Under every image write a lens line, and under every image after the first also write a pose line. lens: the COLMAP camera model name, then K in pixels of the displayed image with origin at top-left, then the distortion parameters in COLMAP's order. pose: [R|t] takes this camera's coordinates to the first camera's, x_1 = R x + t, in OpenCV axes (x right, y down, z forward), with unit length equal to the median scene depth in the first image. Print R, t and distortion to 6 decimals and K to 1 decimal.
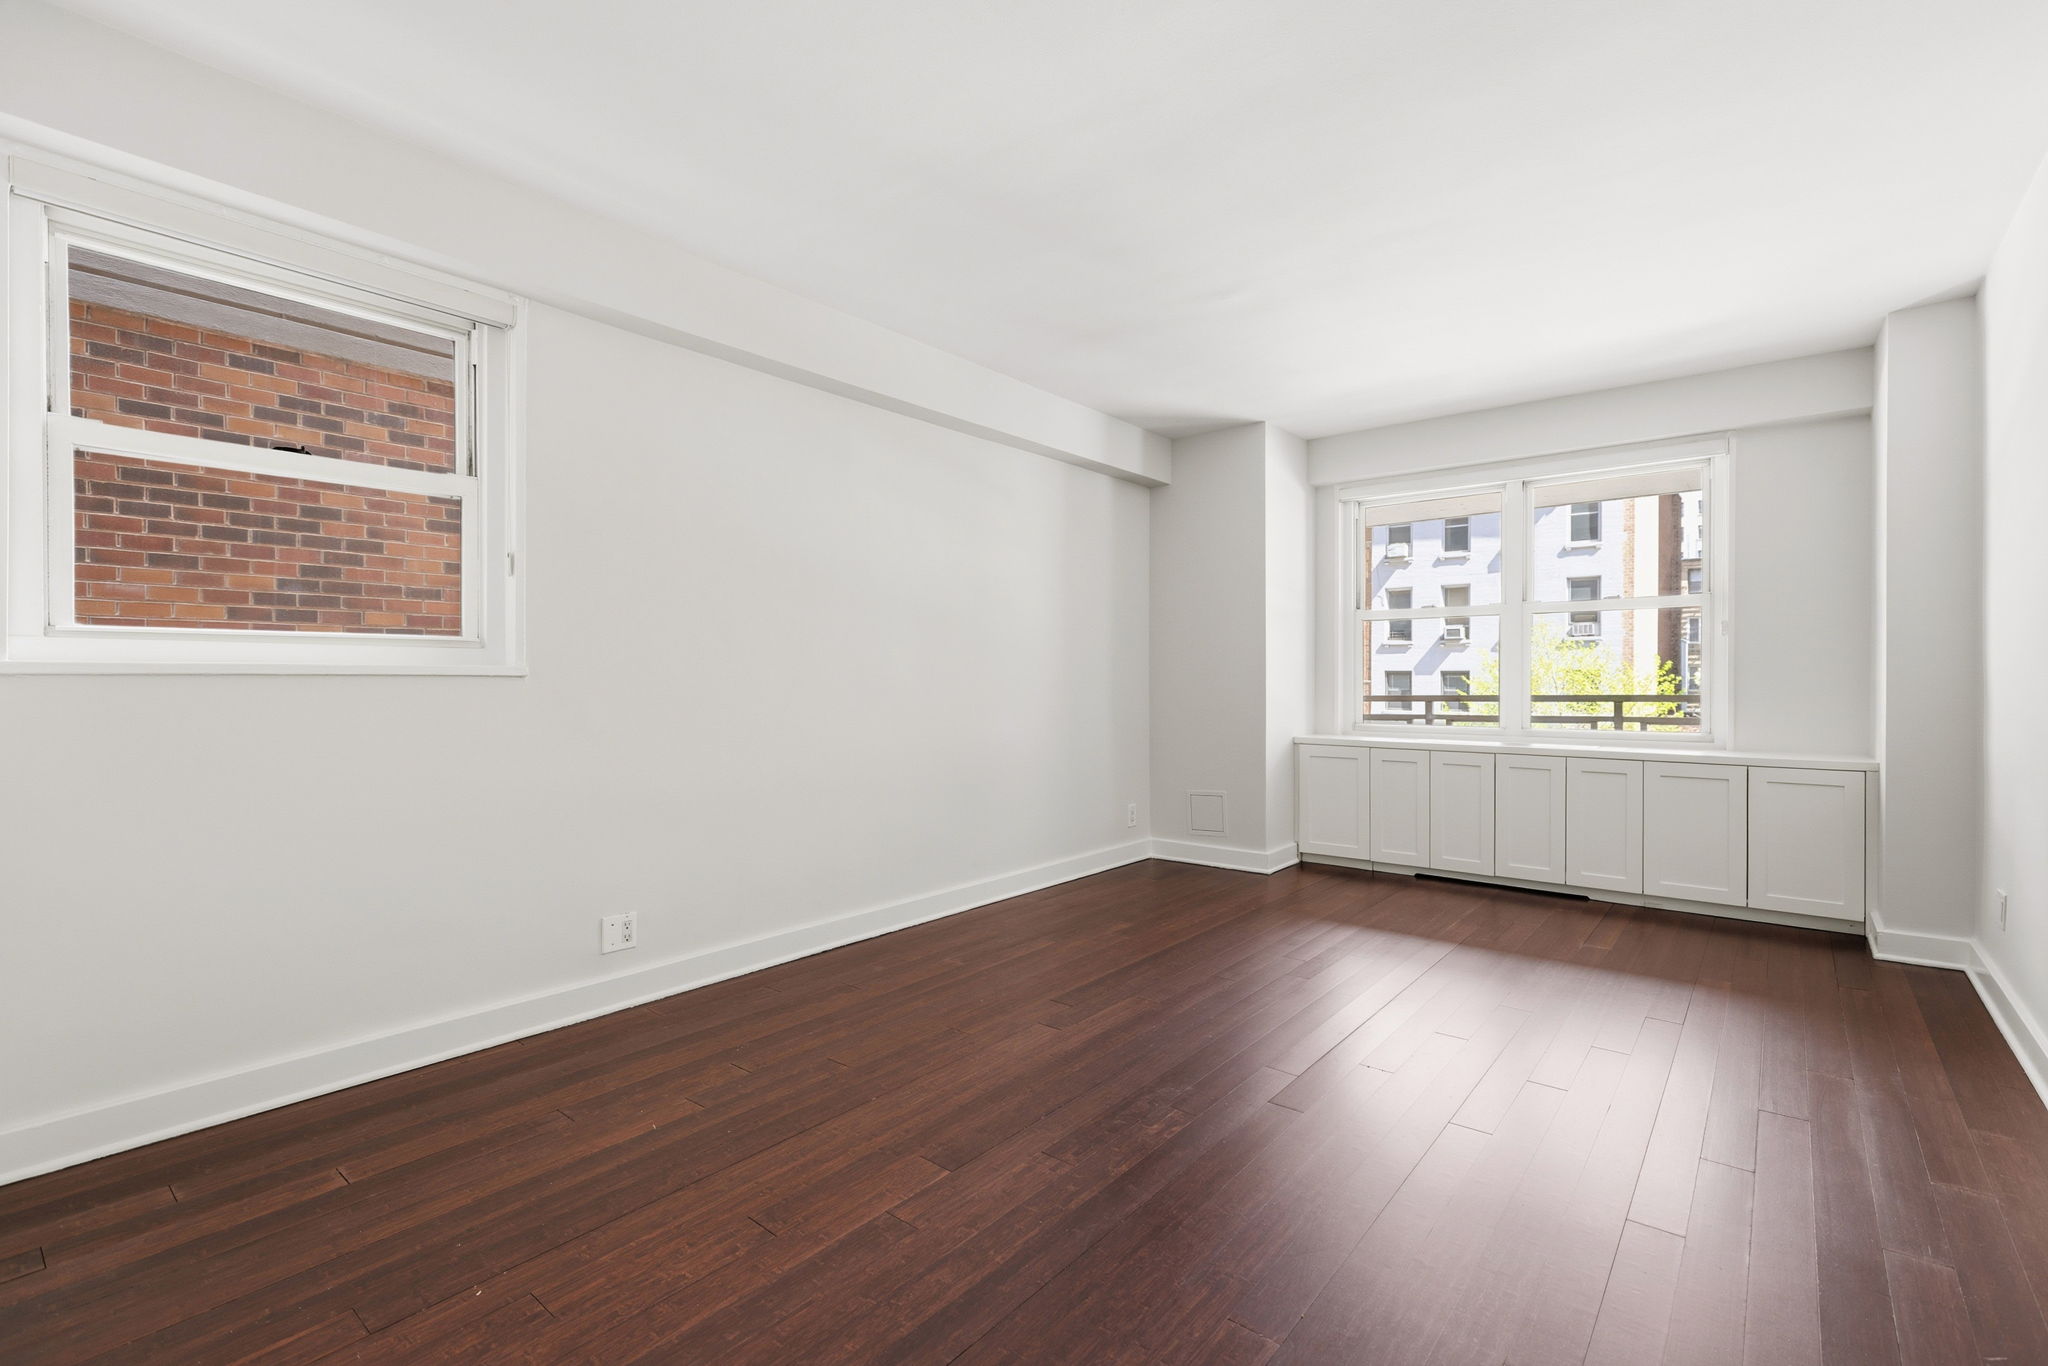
lens RADIAL K [[921.9, 0, 1042.0], [0, 921.9, 676.3], [0, 0, 1]] dist [0.000991, -0.000395]
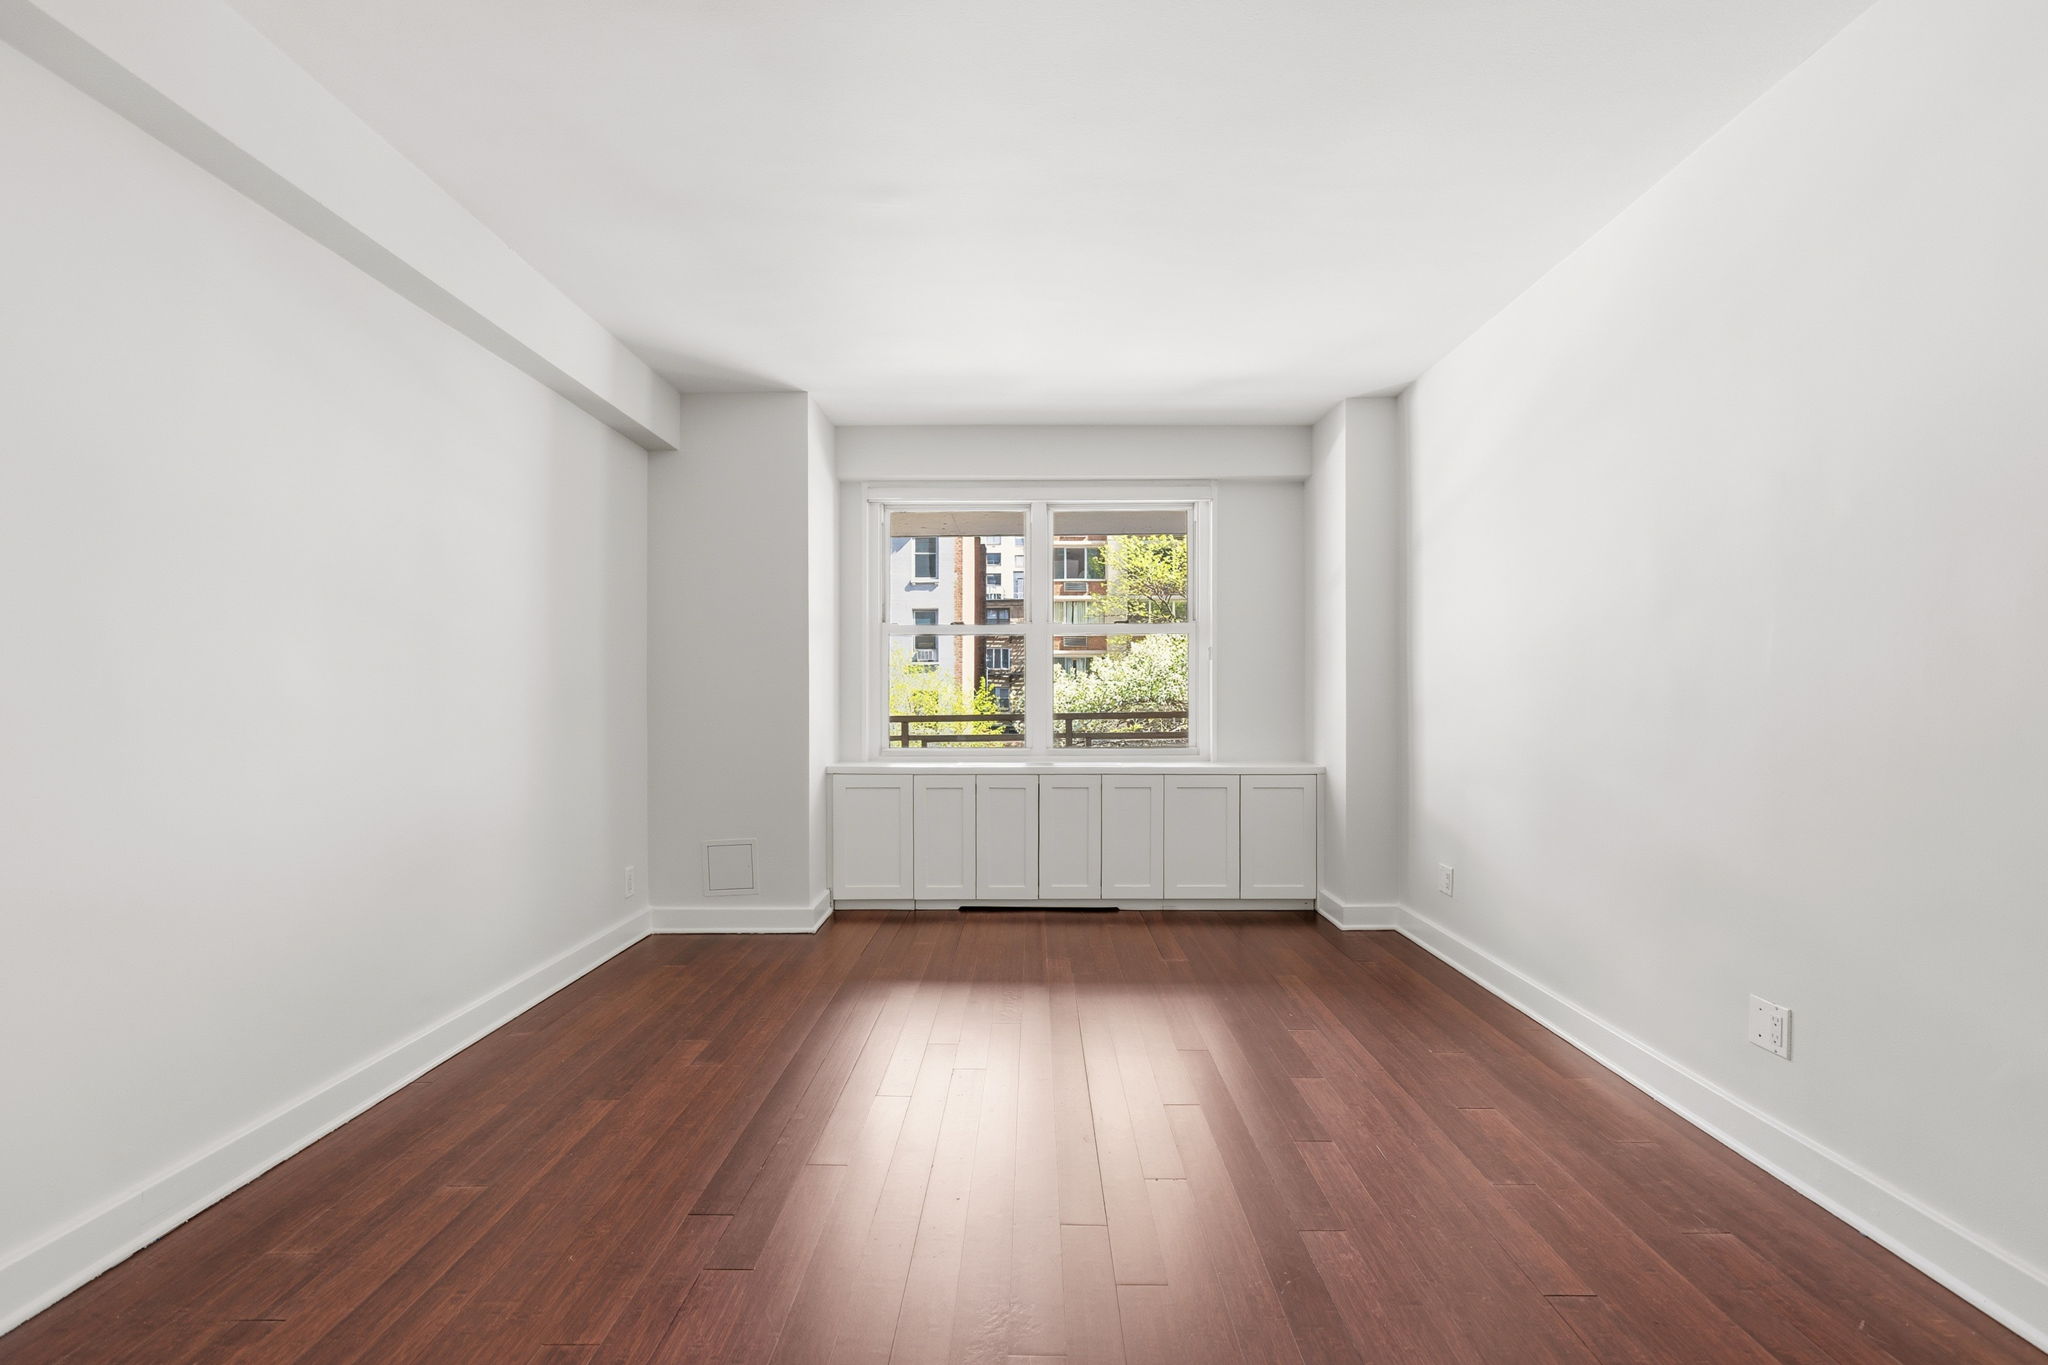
lens RADIAL K [[921.9, 0, 1034.1], [0, 921.9, 695.0], [0, 0, 1]] dist [0.000991, -0.000395]
pose [[0.781876, 0.001761, 0.623432, -0.114258], [-0.000678, 0.999998, -0.001975, 0.000499], [-0.623434, 0.001122, 0.781875, 0.211548]]
